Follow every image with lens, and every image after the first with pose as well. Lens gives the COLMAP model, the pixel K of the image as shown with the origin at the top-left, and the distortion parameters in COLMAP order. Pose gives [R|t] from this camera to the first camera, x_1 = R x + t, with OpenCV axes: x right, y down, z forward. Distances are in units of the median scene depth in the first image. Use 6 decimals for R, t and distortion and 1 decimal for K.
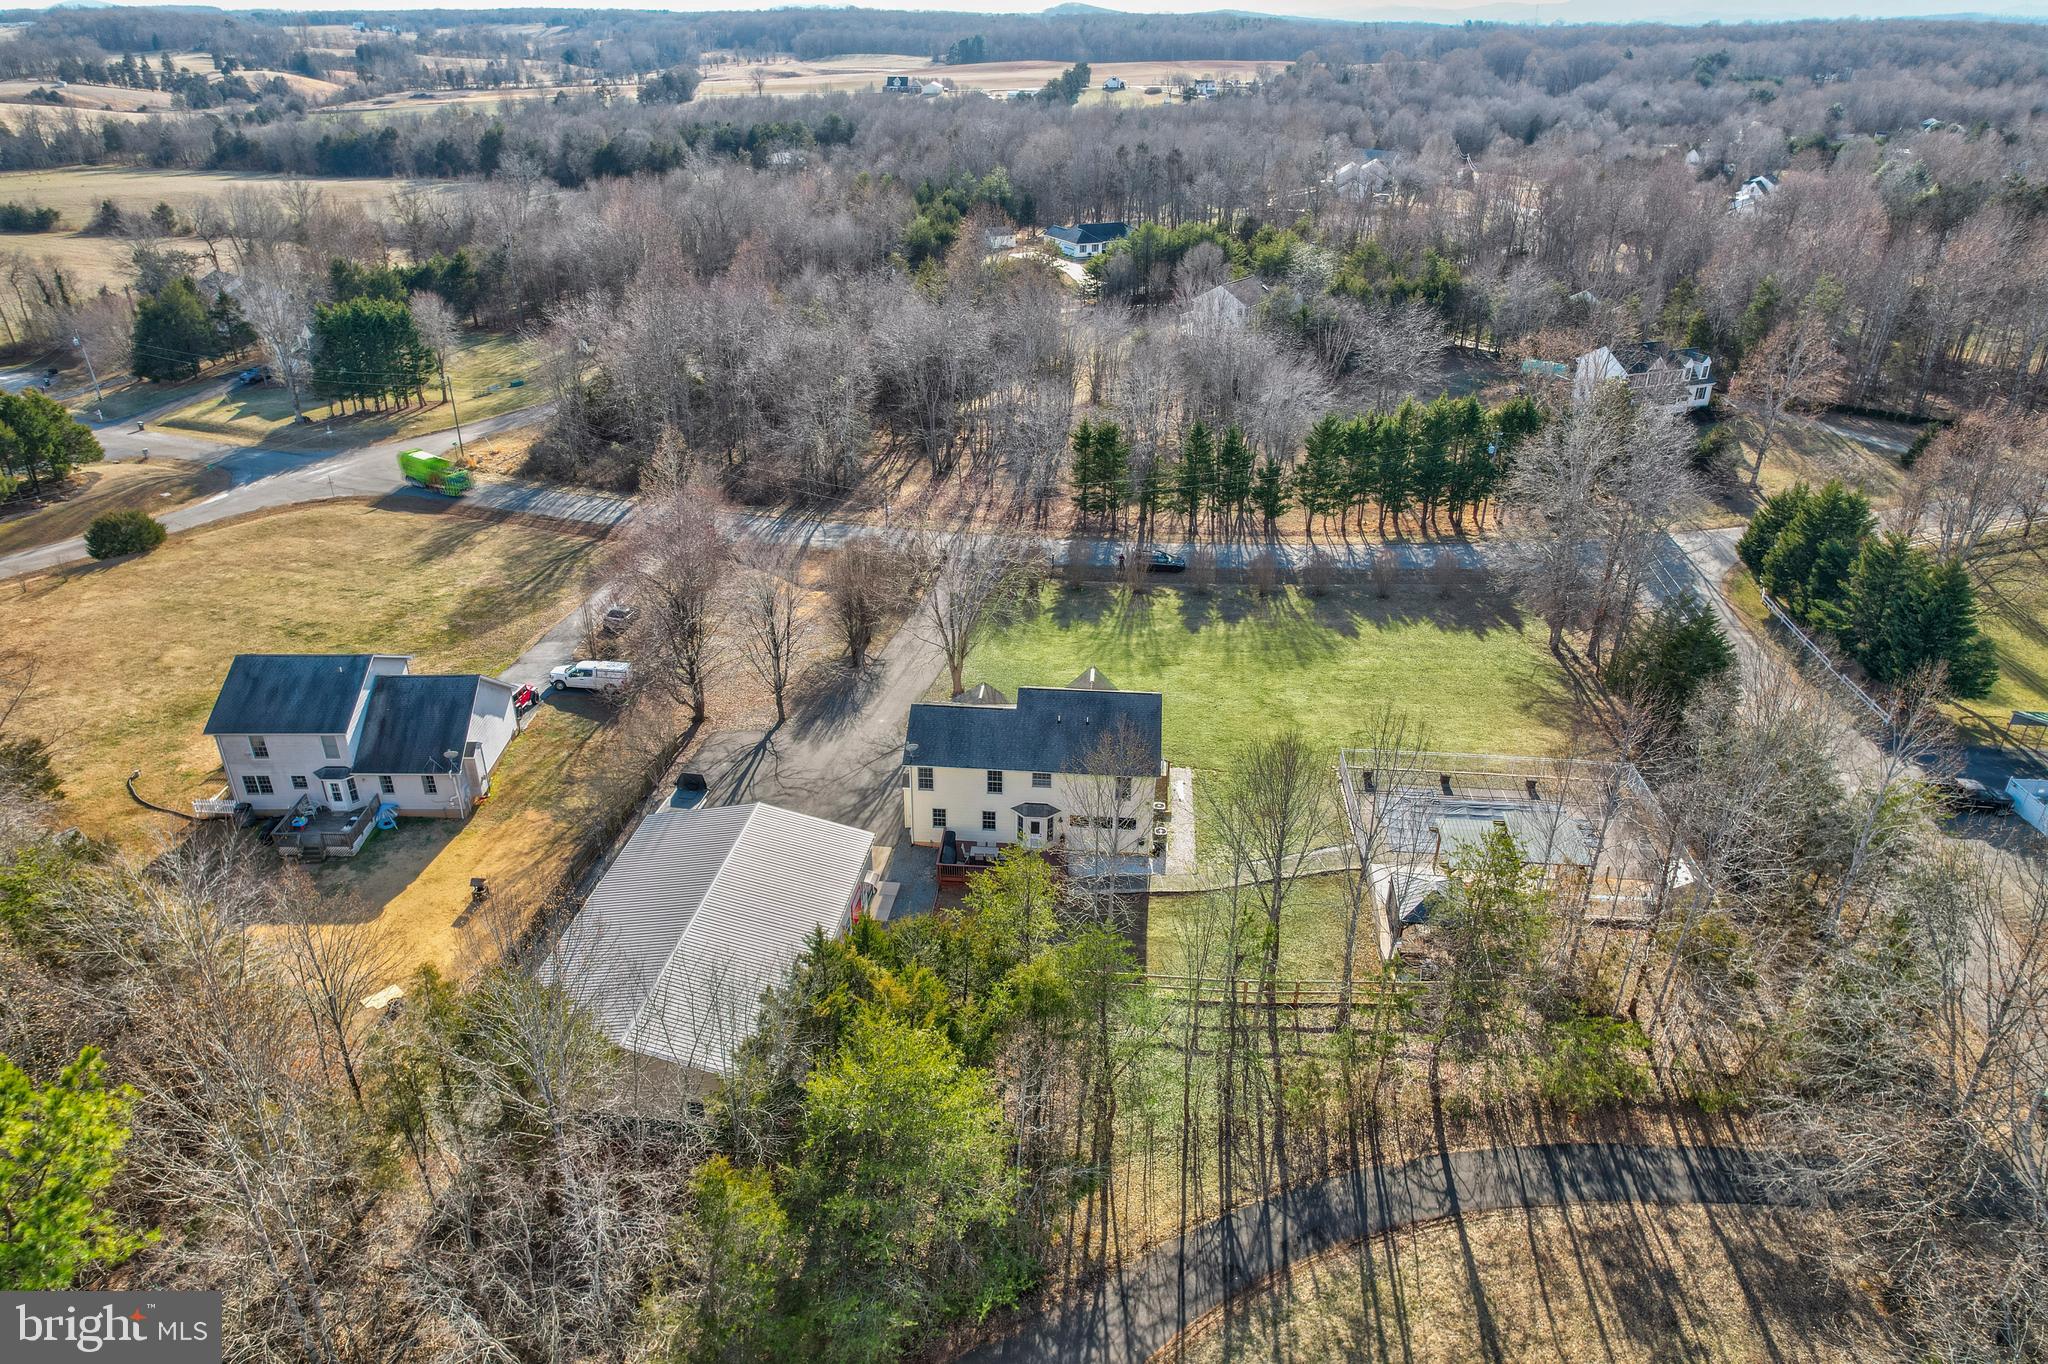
lens RADIAL K [[1302.9, 0, 1028.9], [0, 1302.9, 690.6], [0, 0, 1]] dist [-0.078666, 0.072145]
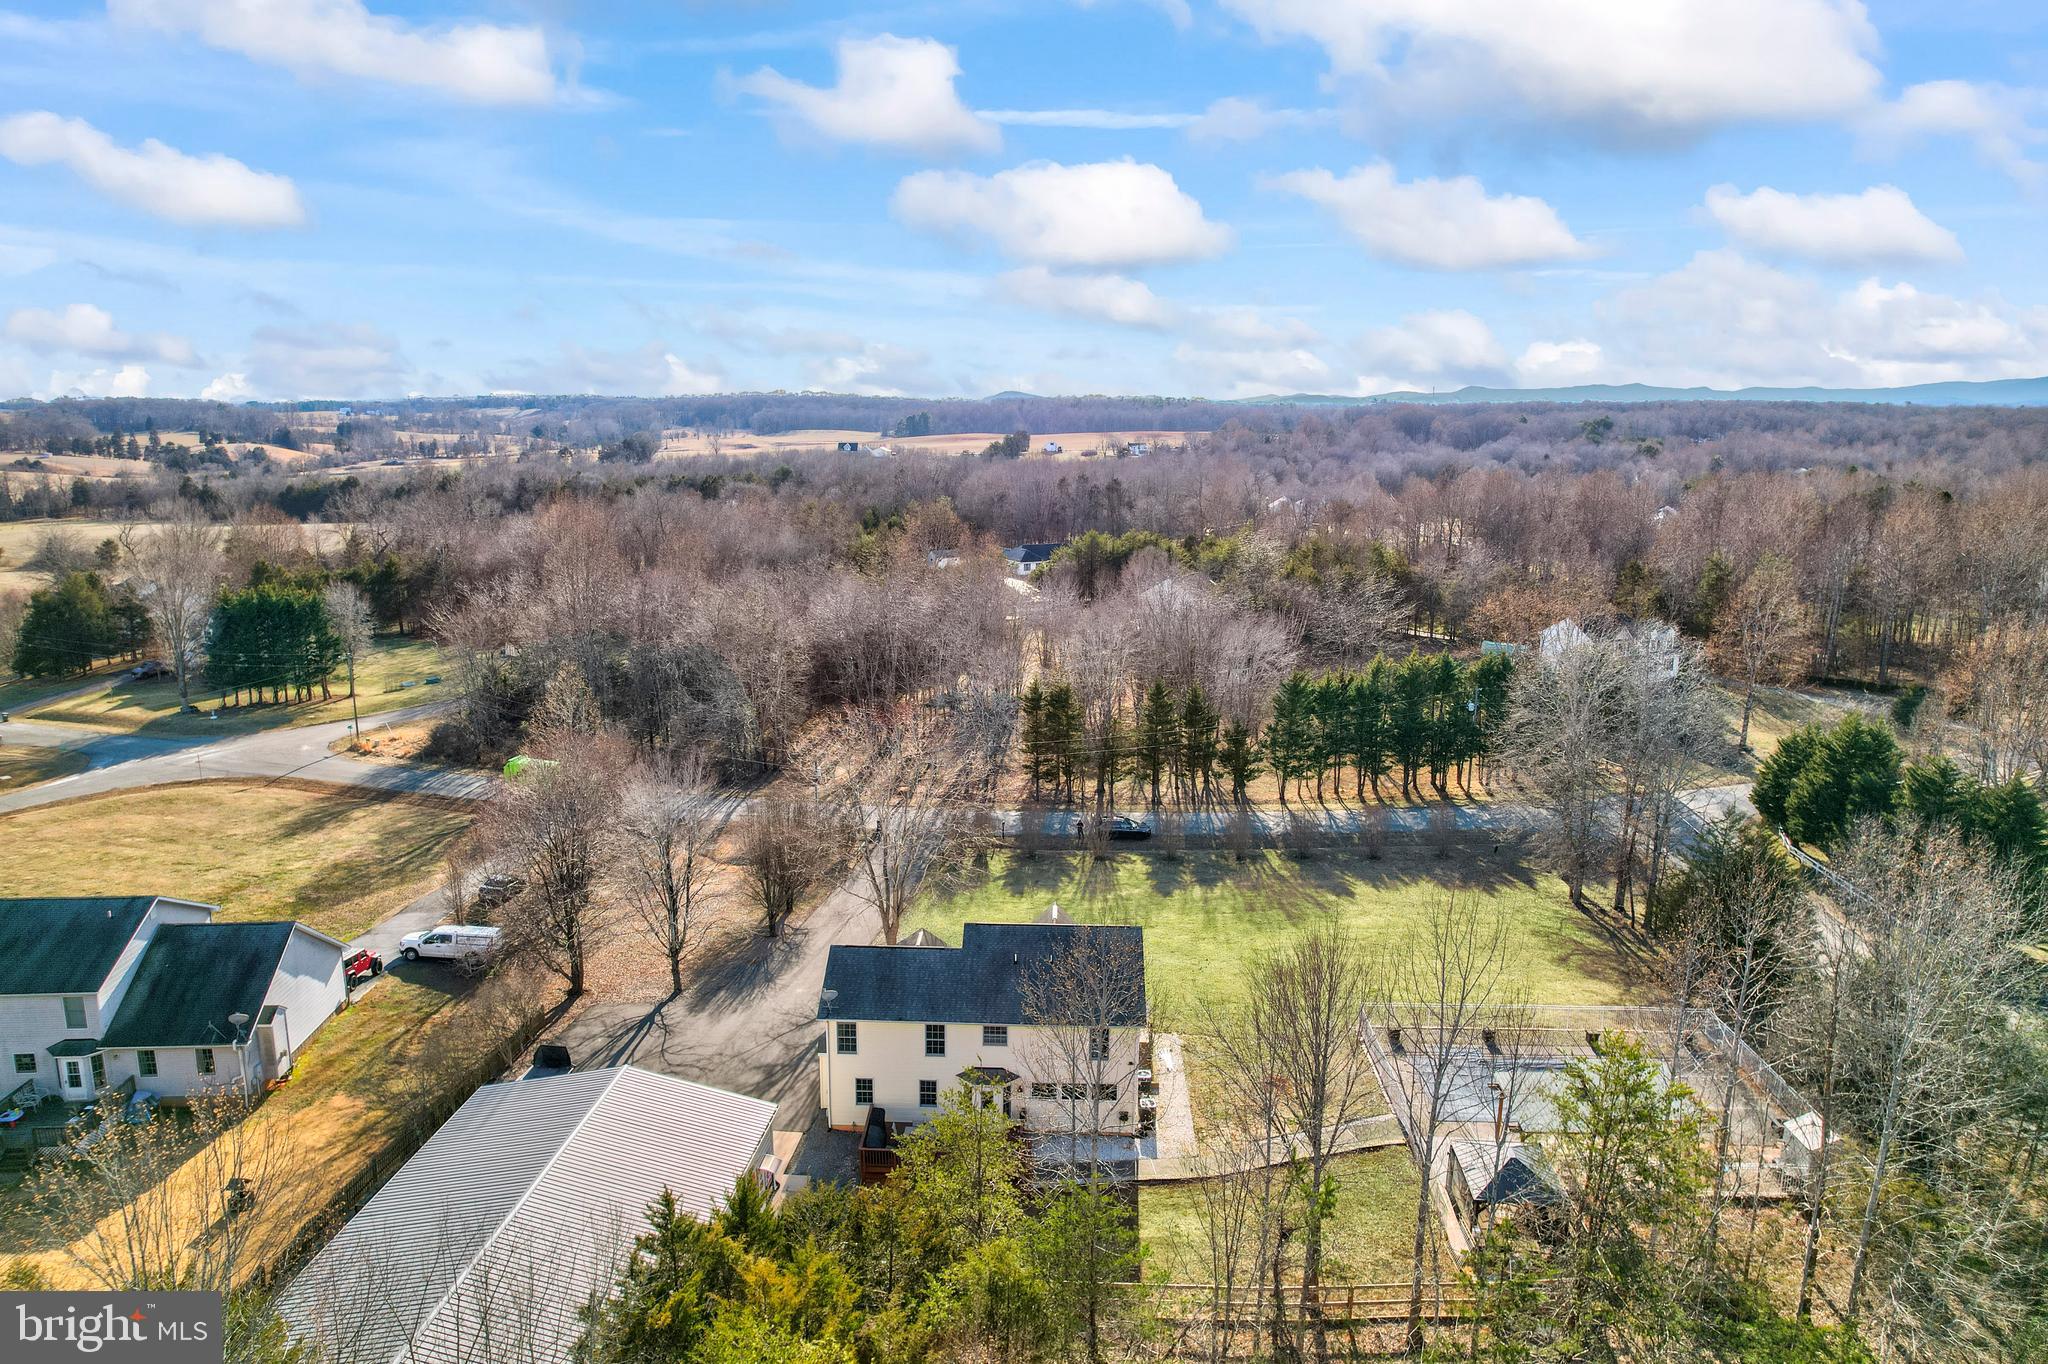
lens RADIAL K [[1302.9, 0, 1028.9], [0, 1302.9, 690.6], [0, 0, 1]] dist [-0.078666, 0.072145]
pose [[0.999059, -0.011241, 0.041881, -0.000055], [0.022025, 0.963504, -0.266786, 0.044430], [-0.037353, 0.267457, 0.962845, 0.109097]]
